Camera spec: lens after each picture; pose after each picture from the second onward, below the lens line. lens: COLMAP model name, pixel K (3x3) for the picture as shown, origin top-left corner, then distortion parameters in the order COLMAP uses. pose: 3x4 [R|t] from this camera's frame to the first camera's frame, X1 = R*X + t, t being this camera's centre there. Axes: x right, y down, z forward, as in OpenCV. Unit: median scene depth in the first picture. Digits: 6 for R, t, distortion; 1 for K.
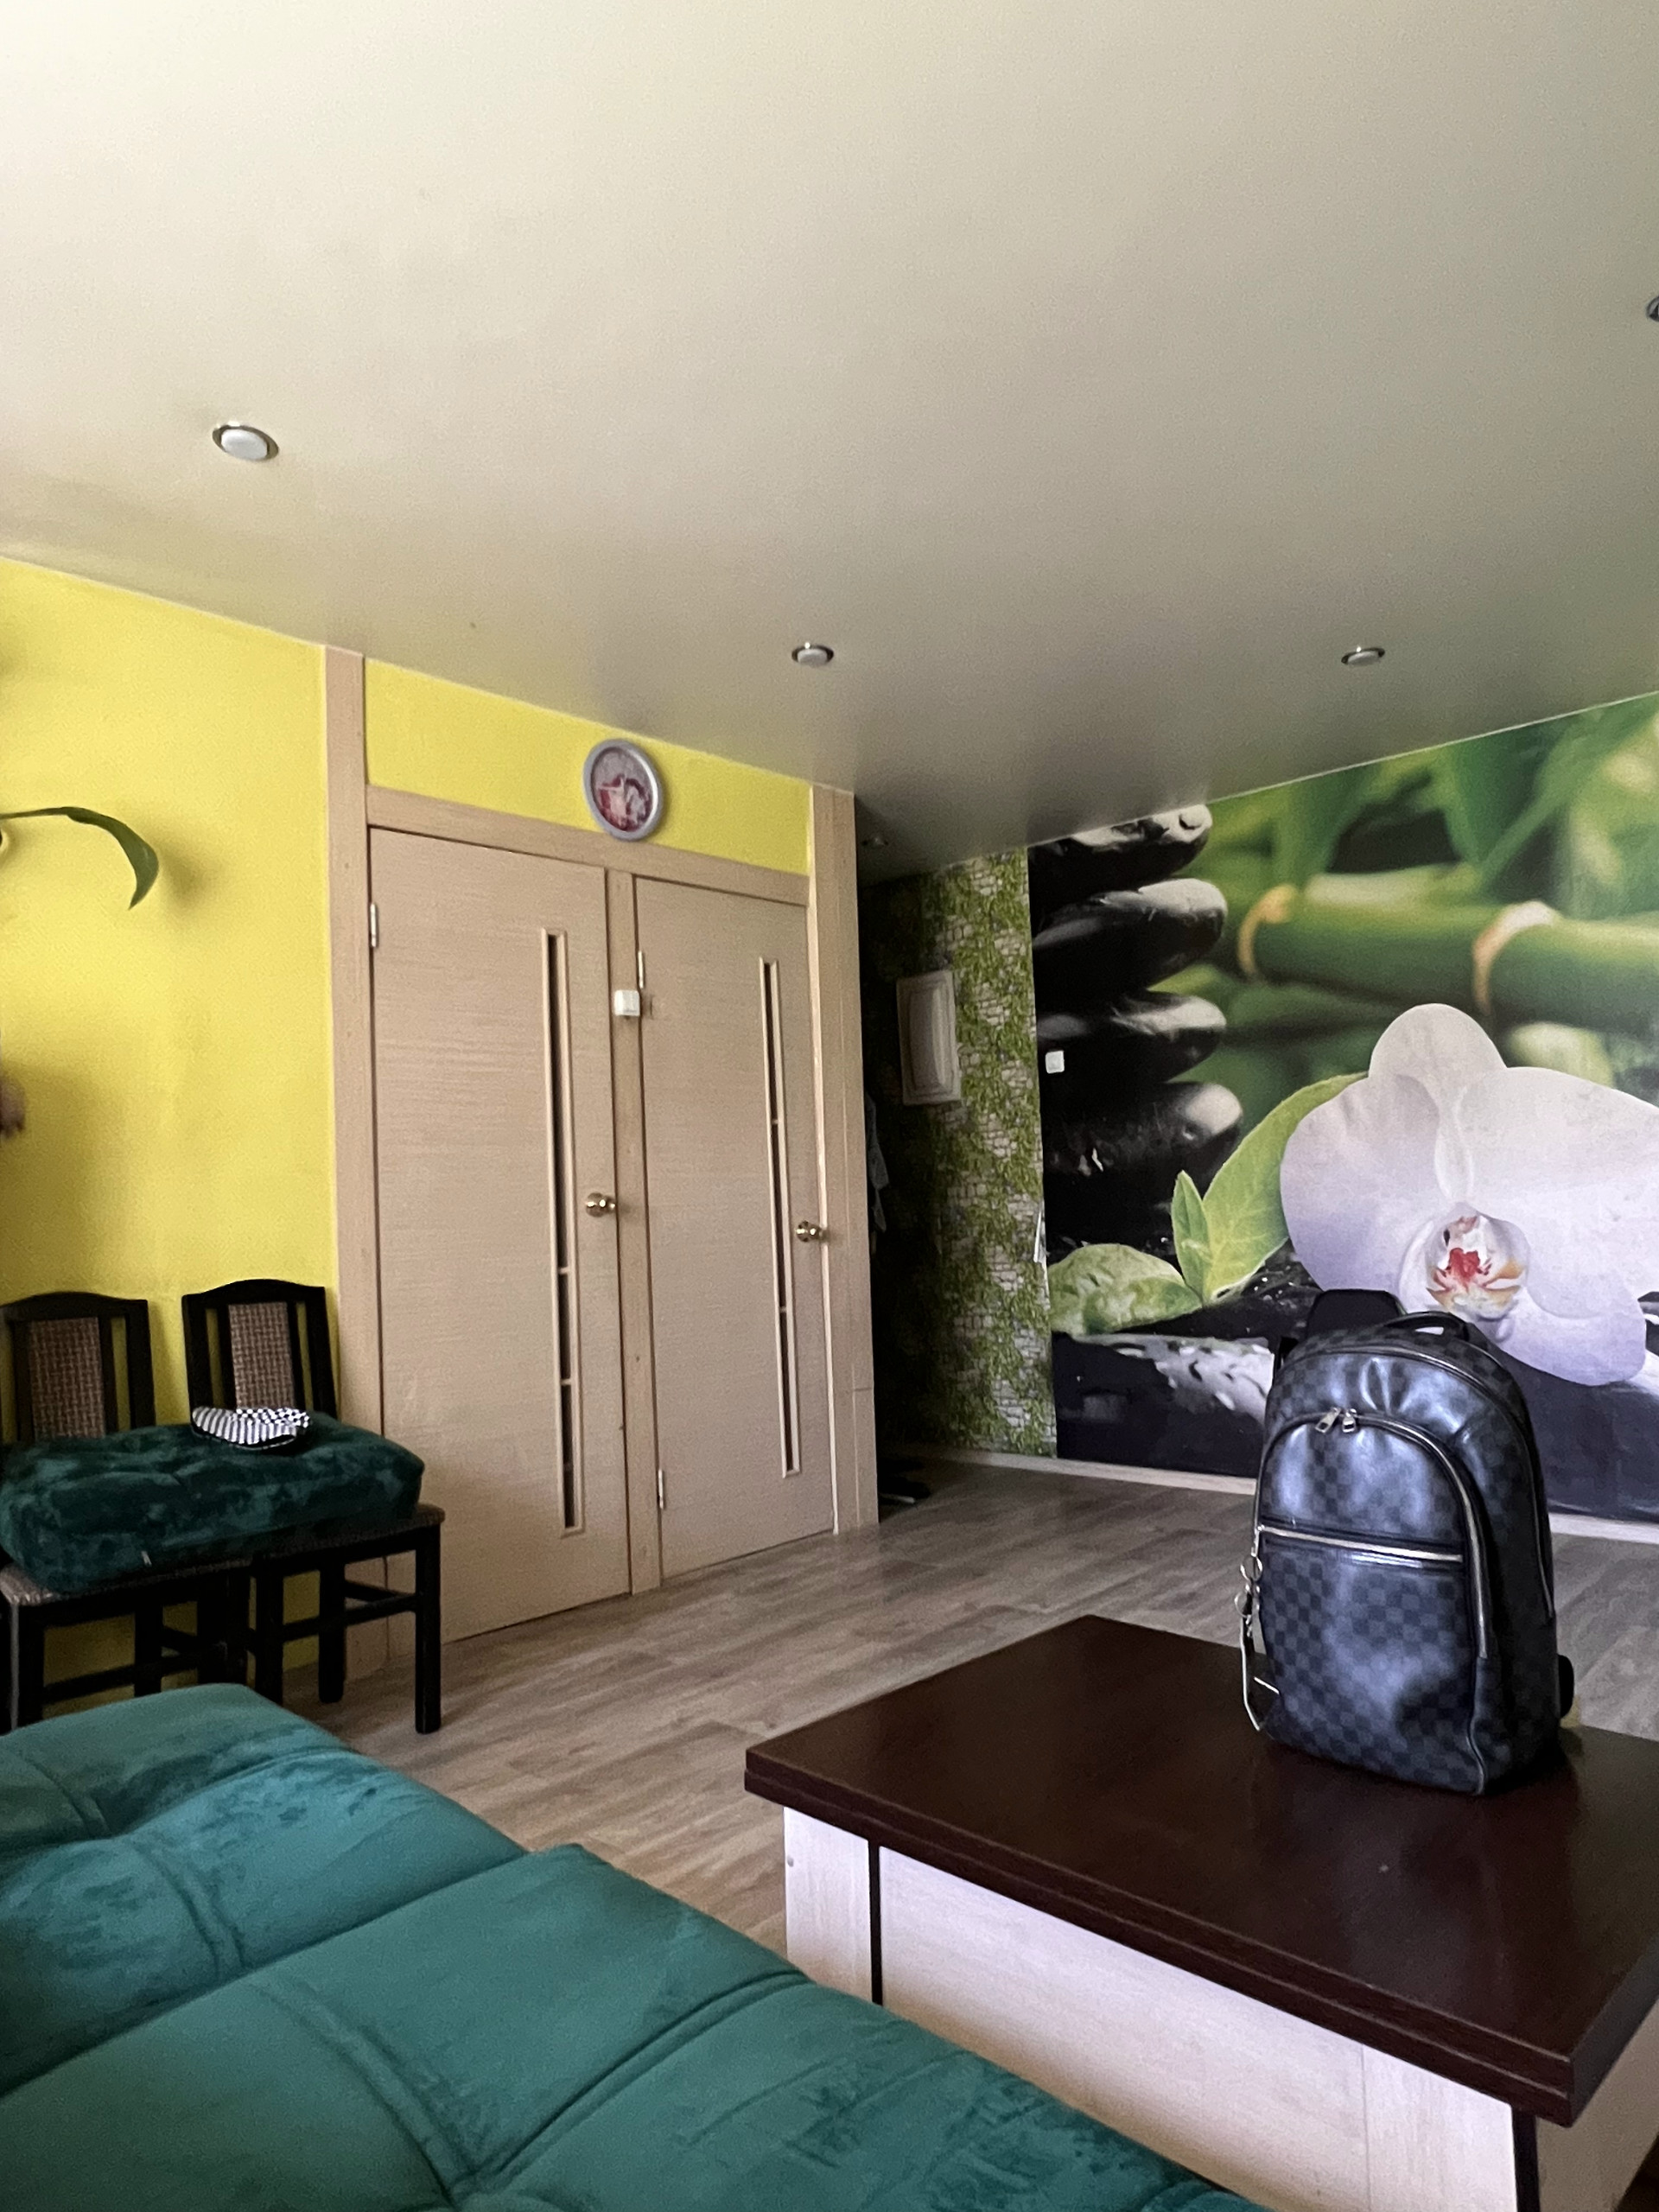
lens RADIAL K [[1401.5, 0, 823.2], [0, 1401.5, 1109.9], [0, 0, 1]] dist [0.000836, 0.000573]
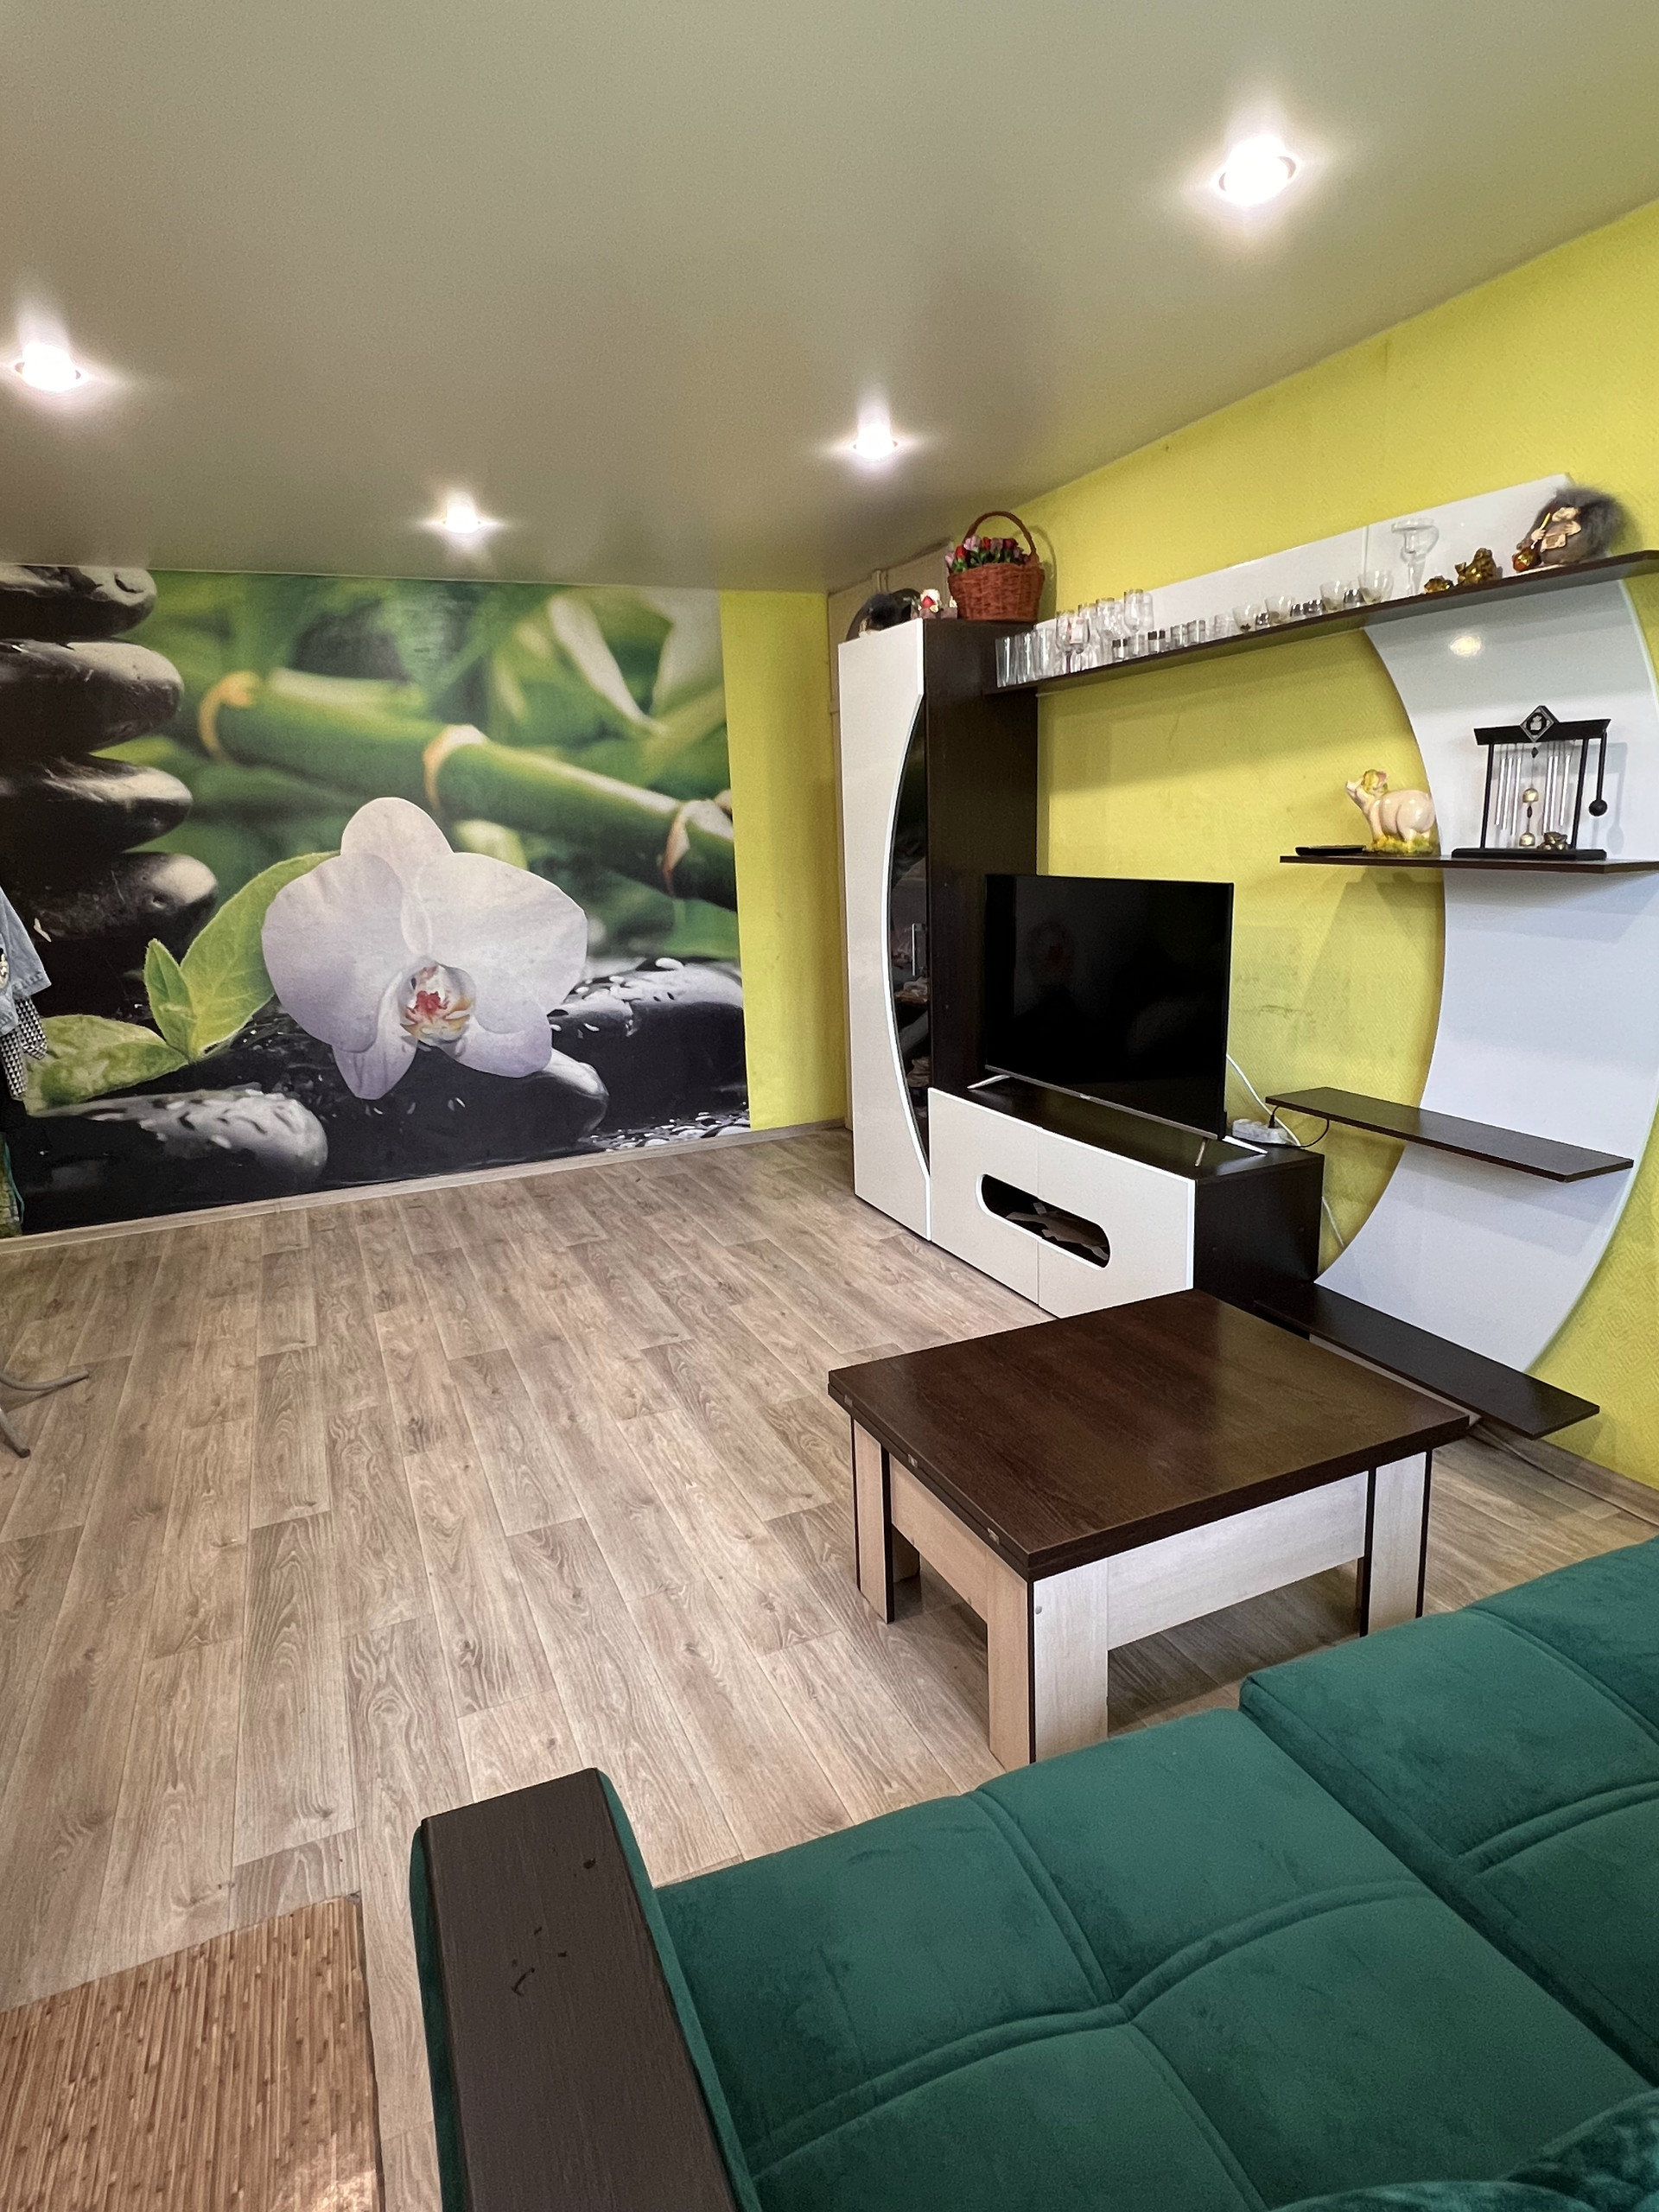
lens RADIAL K [[1227.5, 0, 839.1], [0, 1227.5, 1112.4], [0, 0, 1]] dist [-0.000268, 0.000213]
pose [[0.397289, -0.188840, 0.898054, -0.400663], [-0.035840, 0.974660, 0.220804, -0.052489], [-0.916993, -0.119909, 0.380454, 0.169466]]
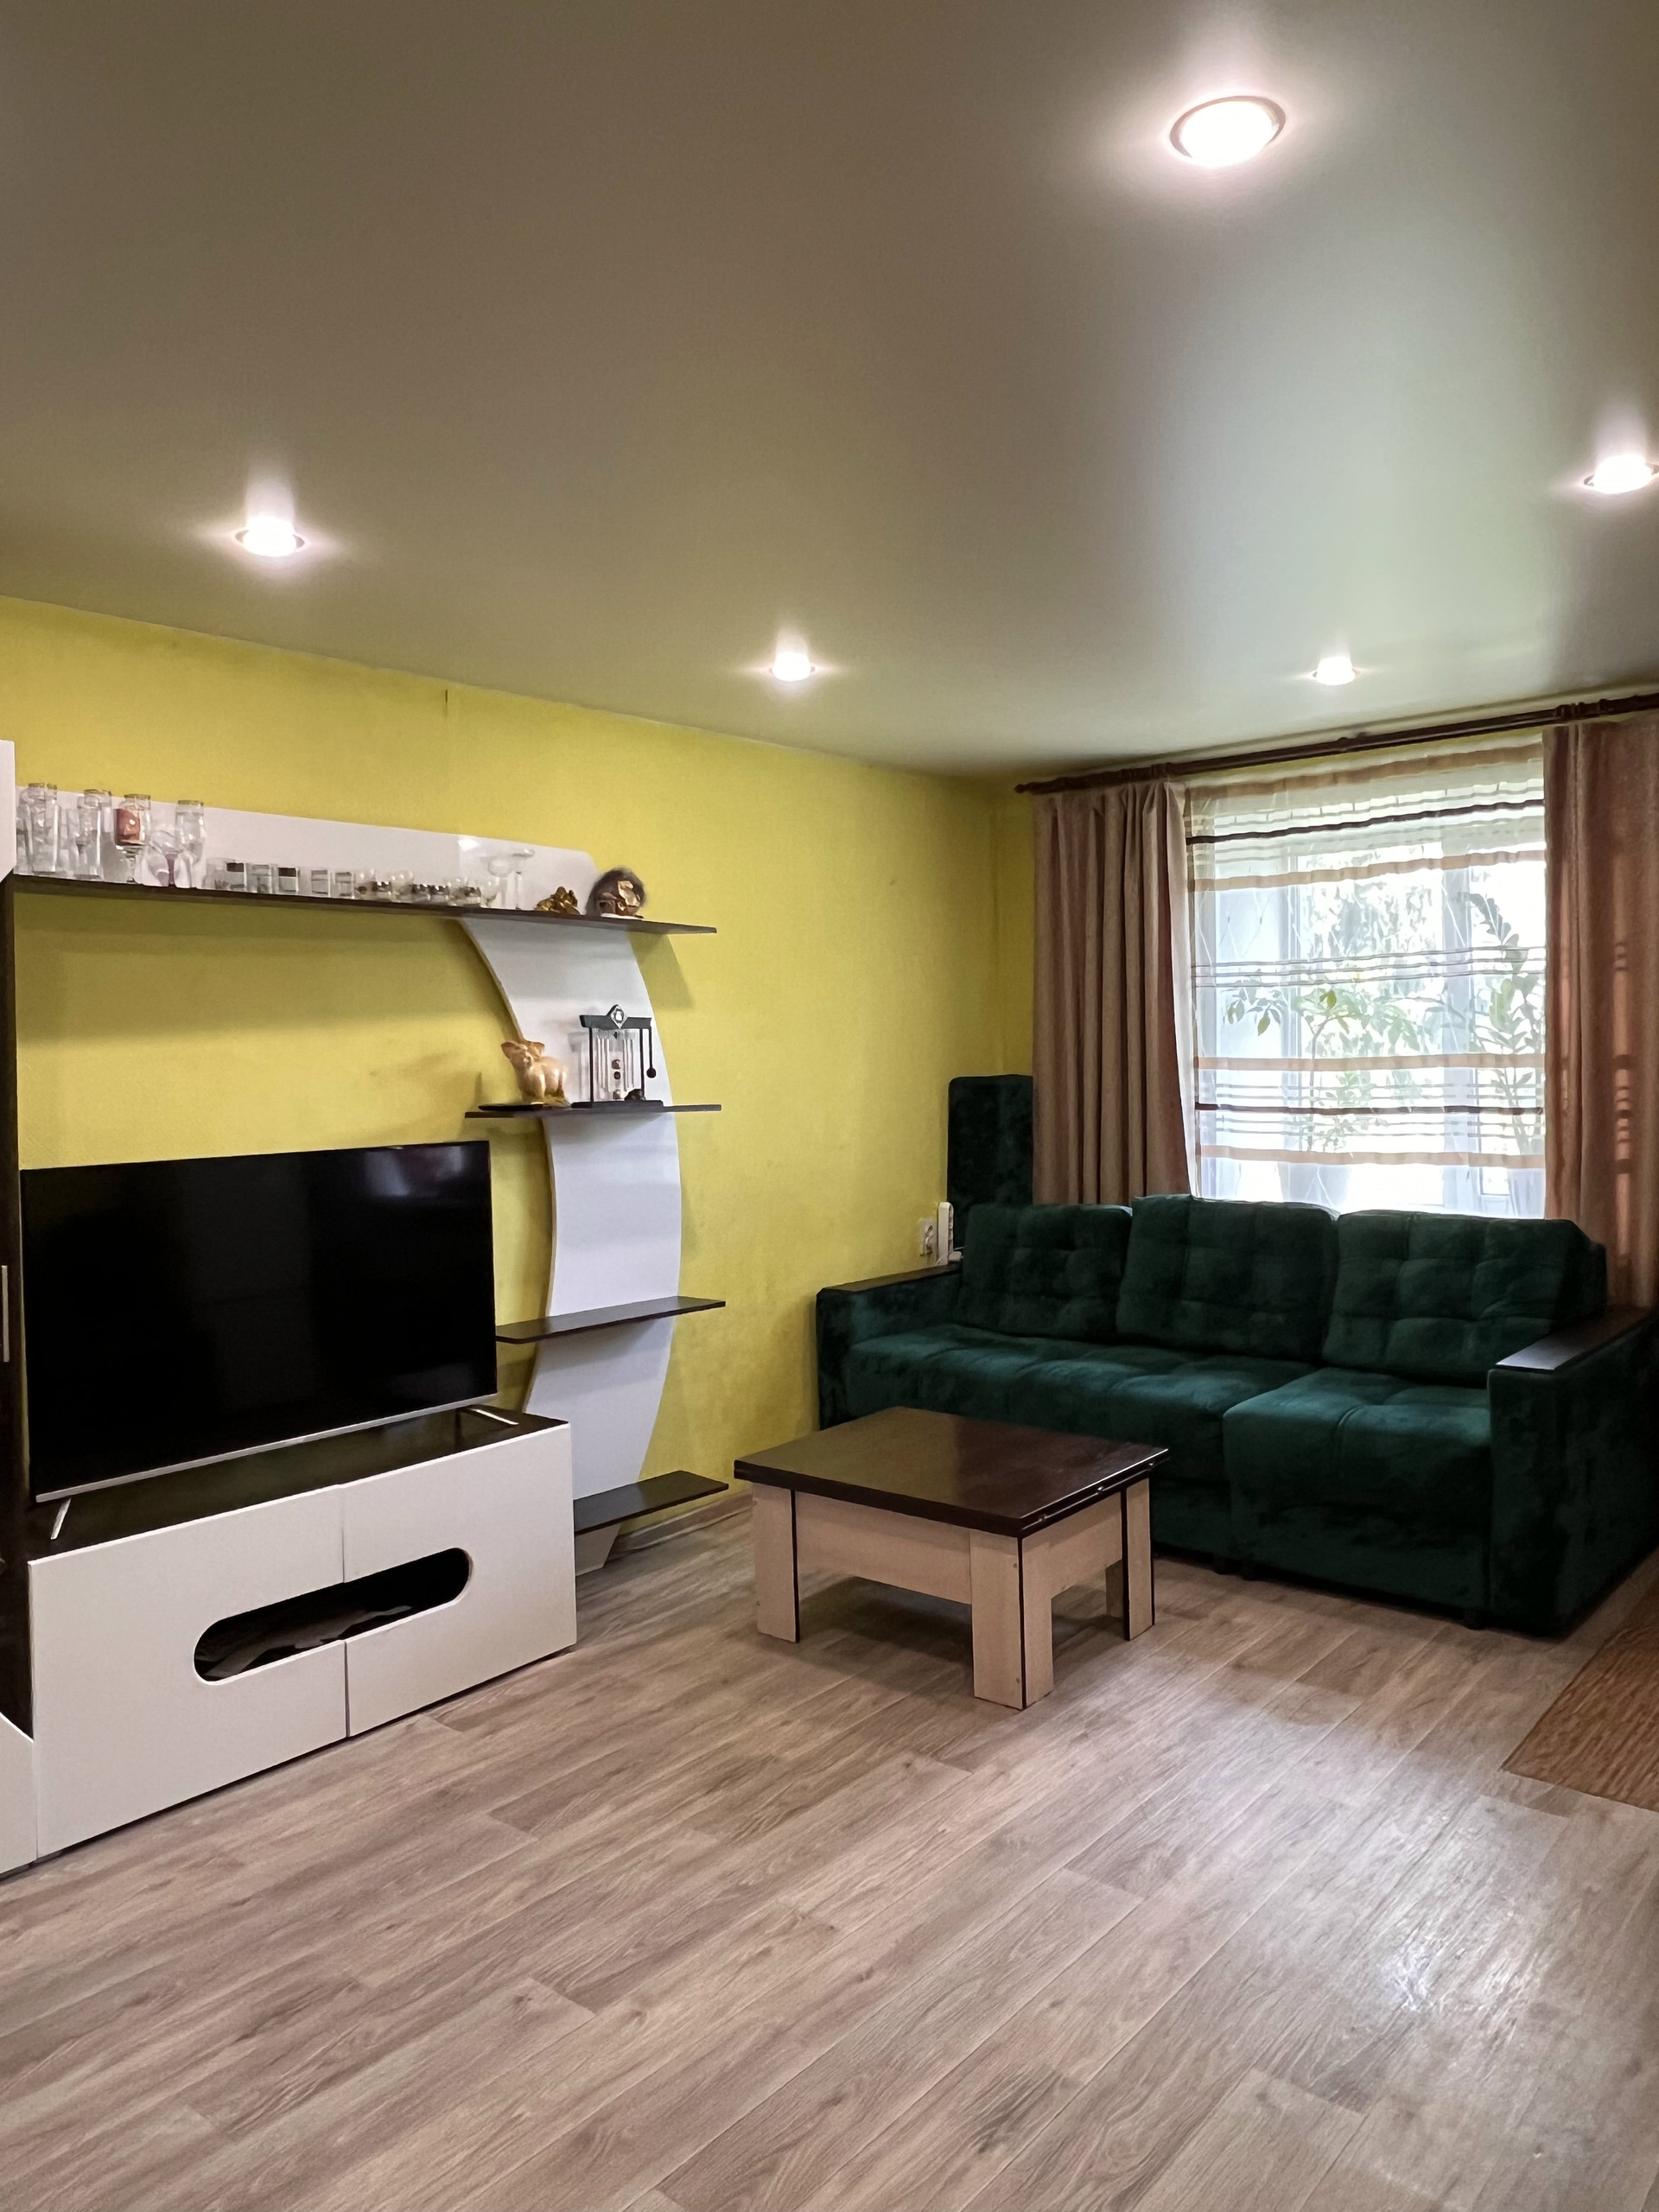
lens RADIAL K [[1565.9, 0, 848.7], [0, 1565.9, 1108.6], [0, 0, 1]] dist [-0.003926, 0.002446]
pose [[-0.996979, 0.056924, -0.052851, 0.103847], [0.058418, 0.997923, -0.027161, -0.019396], [0.051195, -0.030166, -0.998233, 1.037927]]
